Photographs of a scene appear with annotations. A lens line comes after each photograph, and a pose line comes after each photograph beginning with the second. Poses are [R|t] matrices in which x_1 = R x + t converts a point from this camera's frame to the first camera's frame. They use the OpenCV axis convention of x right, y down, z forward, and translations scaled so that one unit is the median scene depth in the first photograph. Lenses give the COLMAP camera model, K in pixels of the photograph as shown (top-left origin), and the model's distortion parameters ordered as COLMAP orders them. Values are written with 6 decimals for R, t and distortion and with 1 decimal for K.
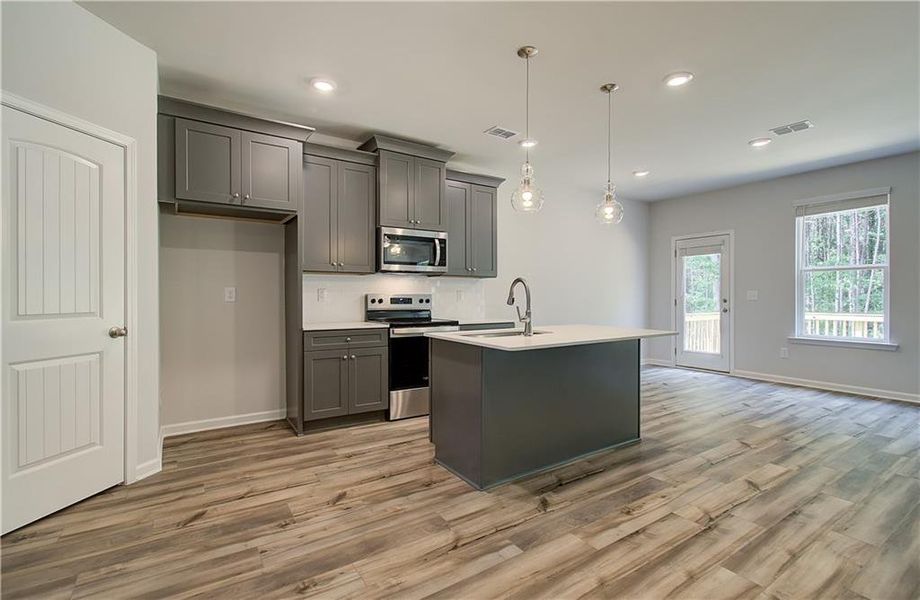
lens RADIAL K [[424.5, 0, 460.0], [0, 424.5, 300.0], [0, 0, 1]] dist [-0.014819, 0.000478]
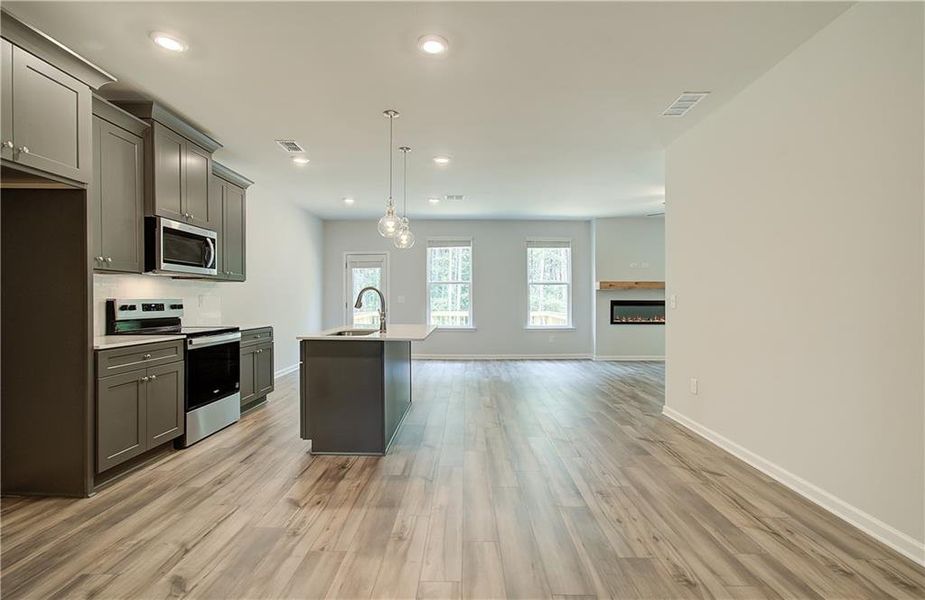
lens RADIAL K [[422.7, 0, 462.5], [0, 422.7, 300.0], [0, 0, 1]] dist [0.000751, 0.000445]
pose [[0.562080, -0.001845, 0.827081, -0.634015], [0.008874, 0.999953, -0.003800, -0.004549], [-0.827035, 0.009475, 0.562071, 0.068918]]
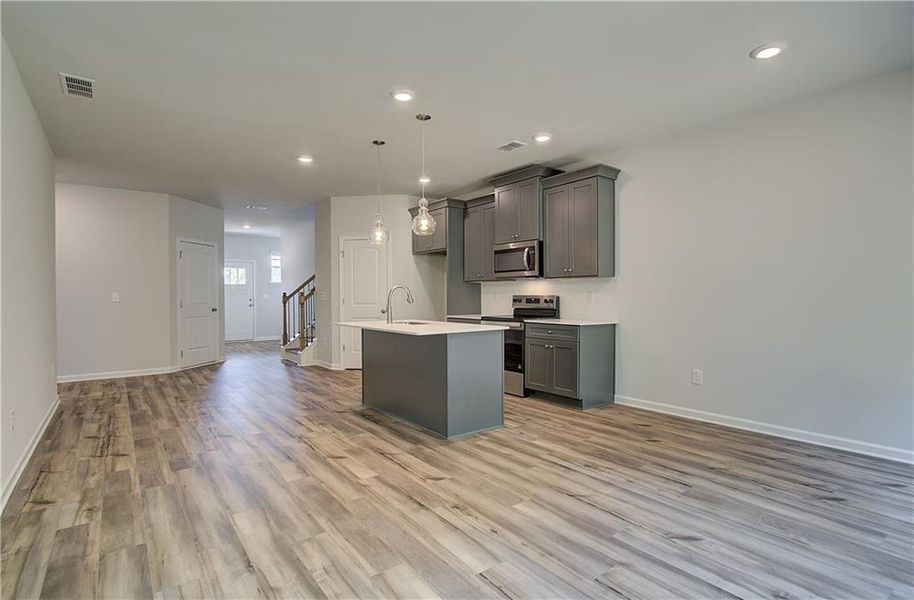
lens RADIAL K [[472.8, 0, 457.0], [0, 472.8, 300.0], [0, 0, 1]] dist [0.001745, 0.000493]
pose [[0.045242, 0.003314, -0.998971, 1.540312], [-0.007569, 0.999967, 0.002975, -0.003337], [0.998947, 0.007427, 0.045265, 0.967081]]
